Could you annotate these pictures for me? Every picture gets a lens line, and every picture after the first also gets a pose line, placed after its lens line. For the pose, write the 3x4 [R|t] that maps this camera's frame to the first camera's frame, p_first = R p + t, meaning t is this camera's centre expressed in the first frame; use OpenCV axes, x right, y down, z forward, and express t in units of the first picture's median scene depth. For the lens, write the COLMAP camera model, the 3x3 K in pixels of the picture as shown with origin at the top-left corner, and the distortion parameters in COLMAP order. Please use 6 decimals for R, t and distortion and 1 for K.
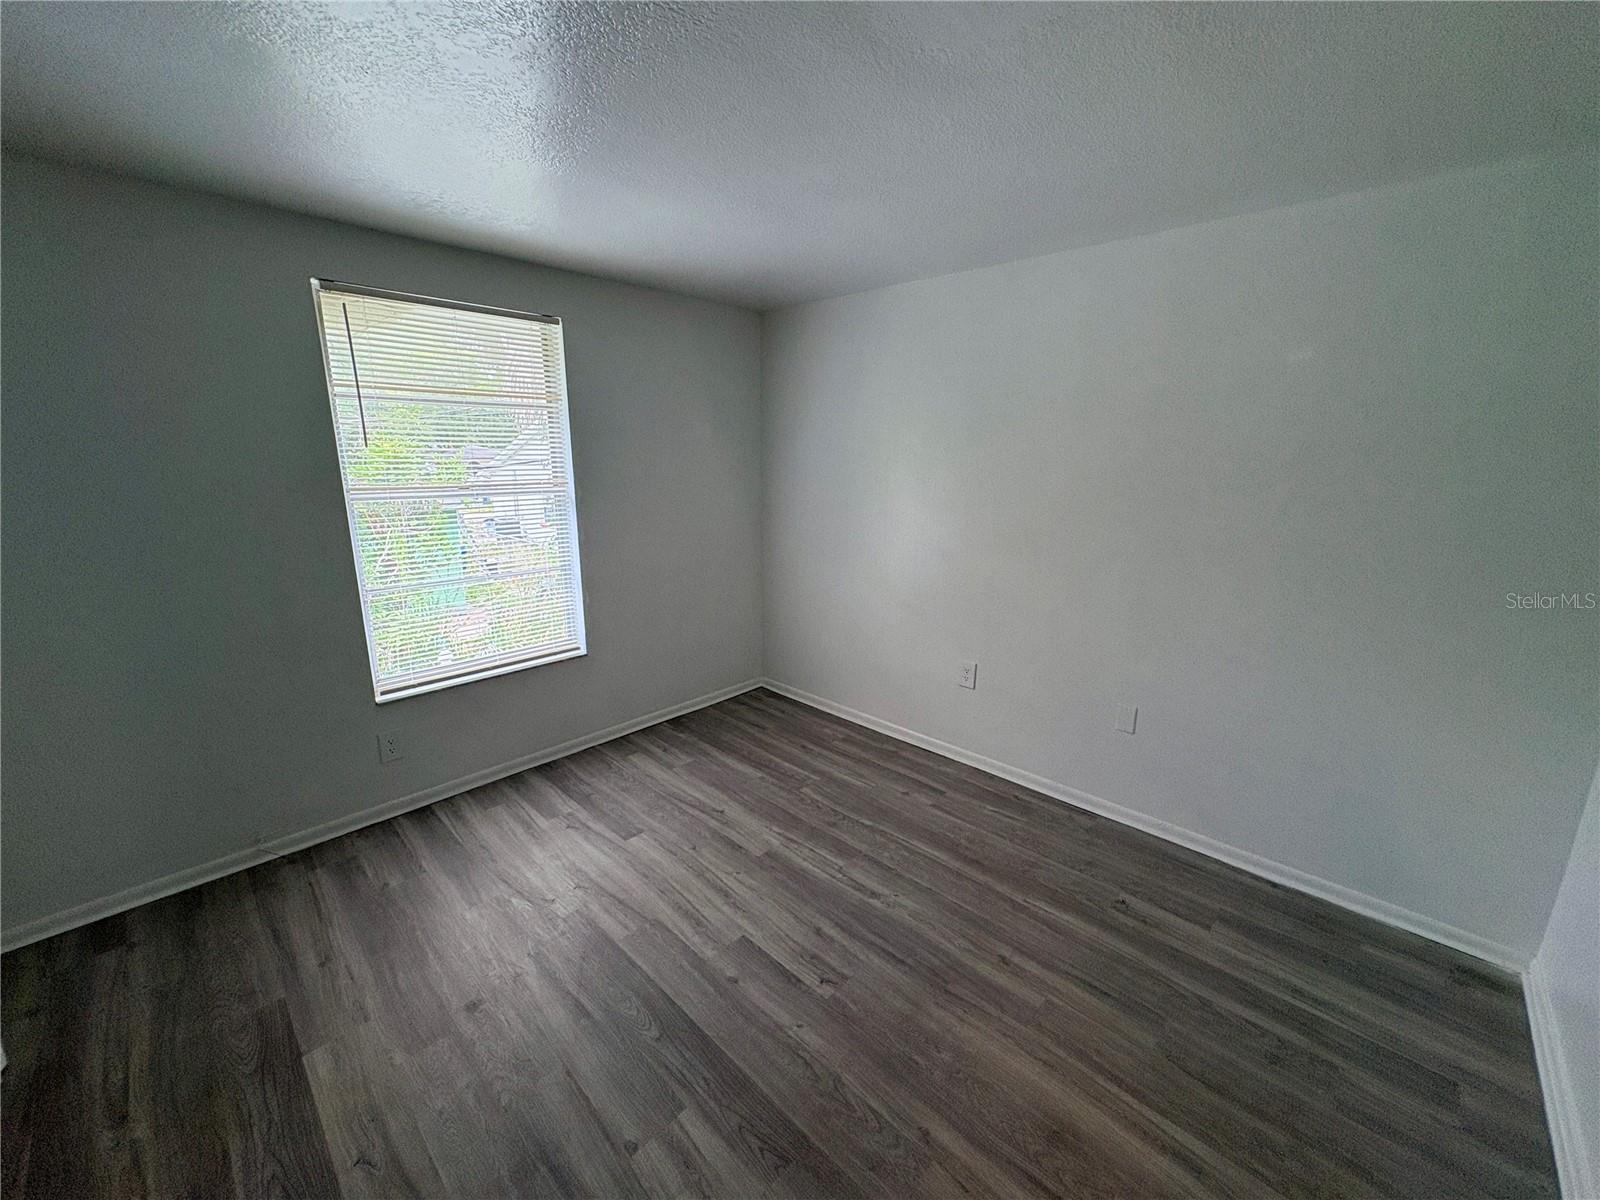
lens RADIAL K [[635.3, 0, 798.1], [0, 635.3, 598.1], [0, 0, 1]] dist [0.000731, -0.000181]
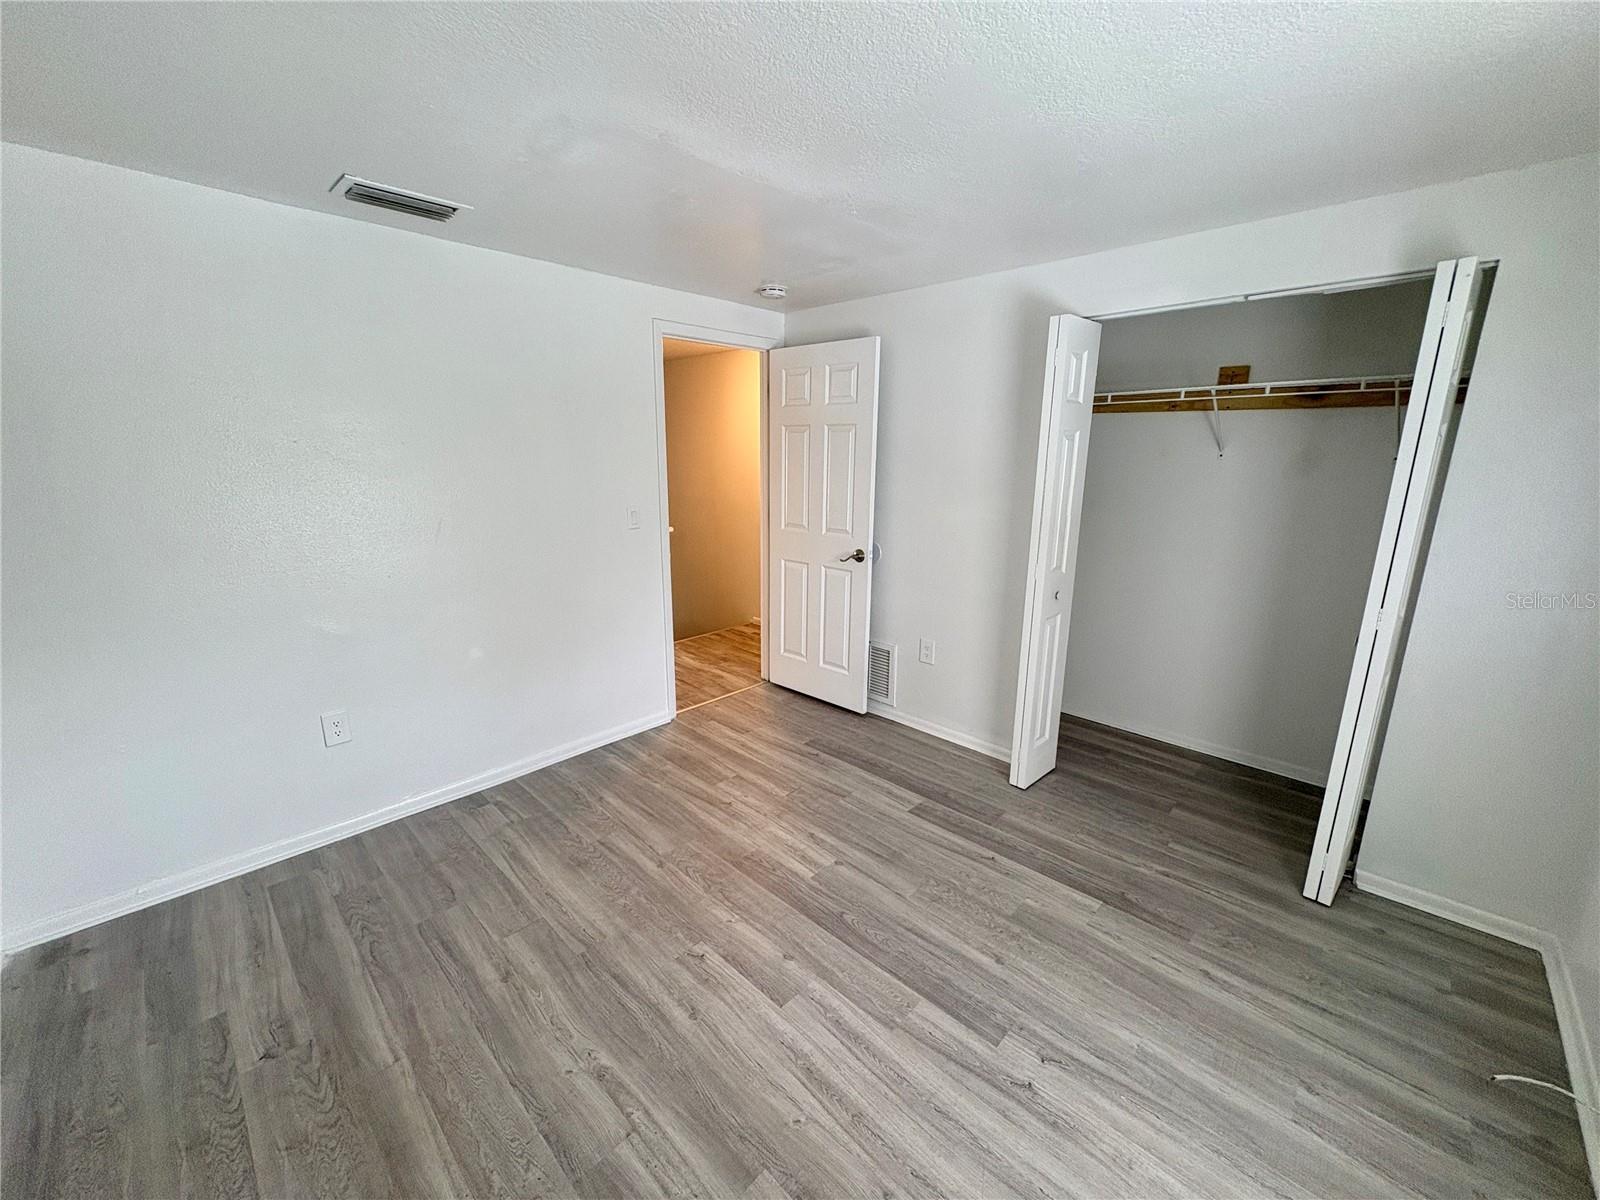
lens RADIAL K [[635.3, 0, 798.1], [0, 635.3, 598.1], [0, 0, 1]] dist [0.000731, -0.000181]
pose [[-0.999920, -0.012642, -0.001082, -0.091417], [-0.011813, 0.896442, 0.443003, -0.318607], [-0.004630, 0.442980, -0.896519, 1.389495]]
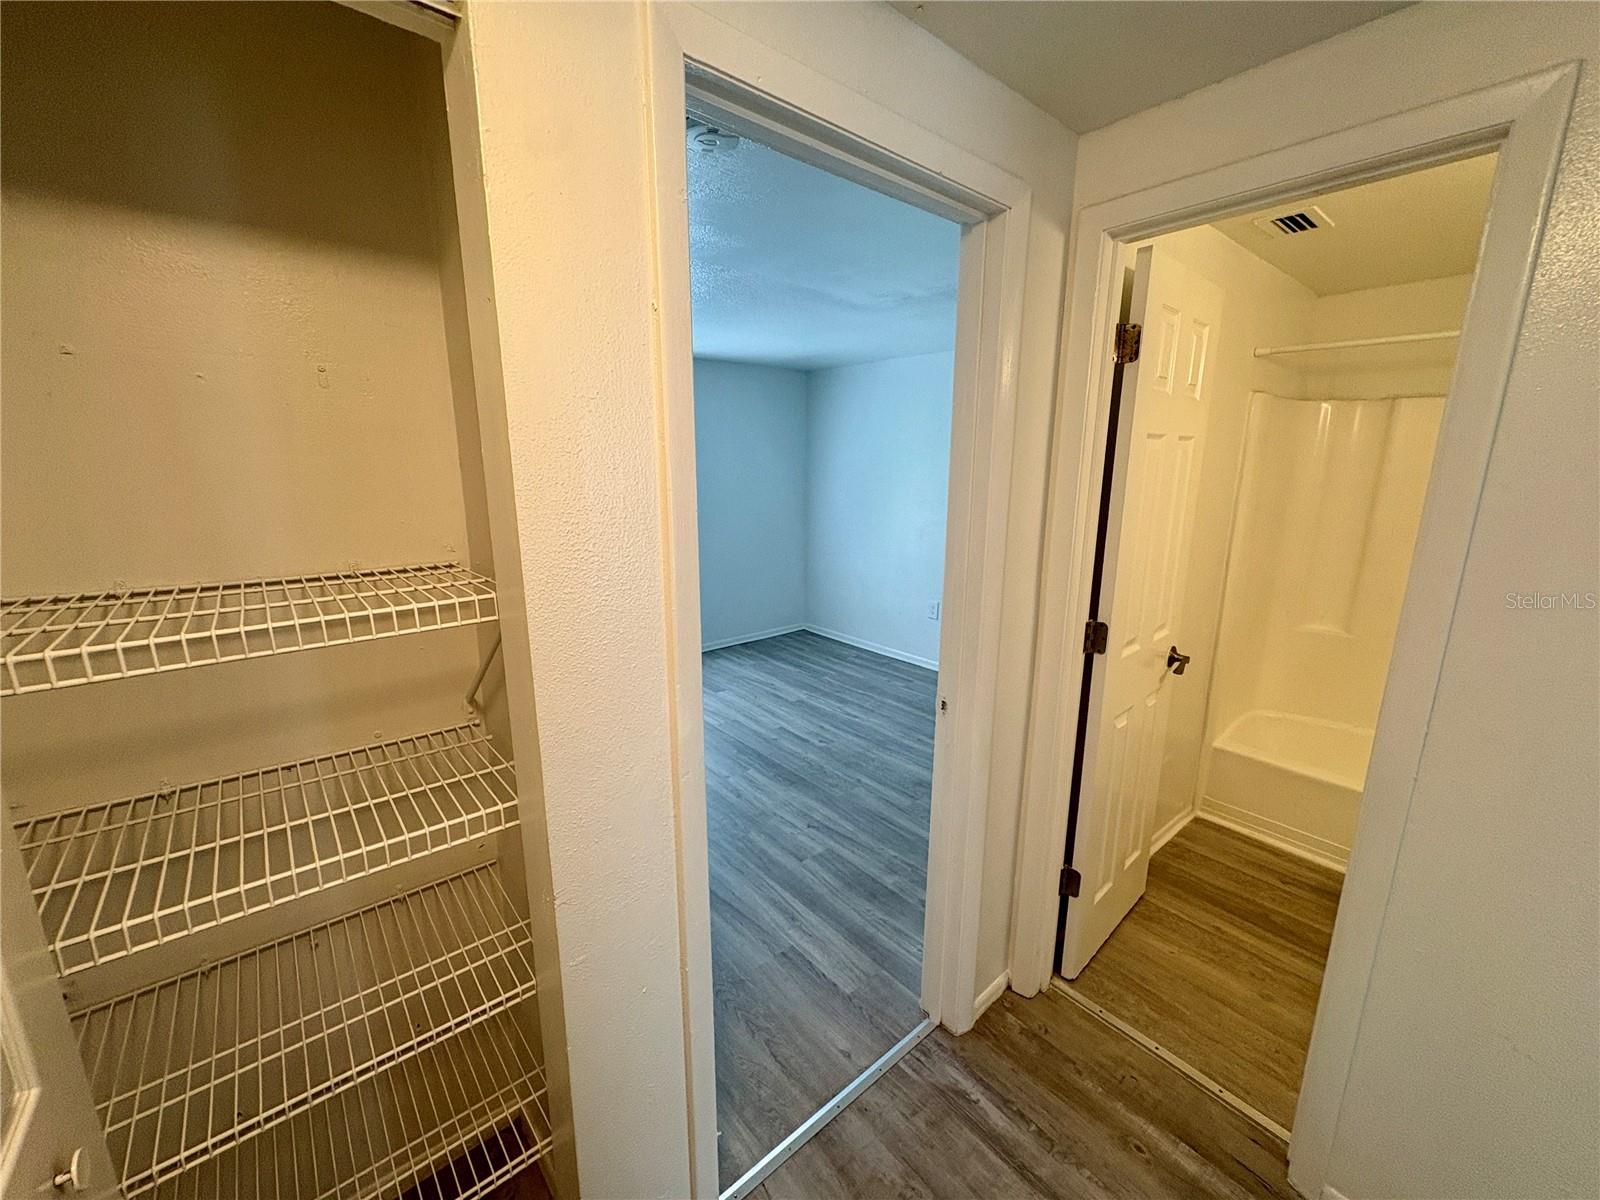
lens RADIAL K [[635.3, 0, 798.1], [0, 635.3, 598.1], [0, 0, 1]] dist [0.000731, -0.000181]
pose [[0.994904, 0.018980, -0.099022, 0.127423], [-0.020304, 0.999717, -0.012382, 0.160946], [0.098759, 0.014329, 0.995008, -0.774339]]
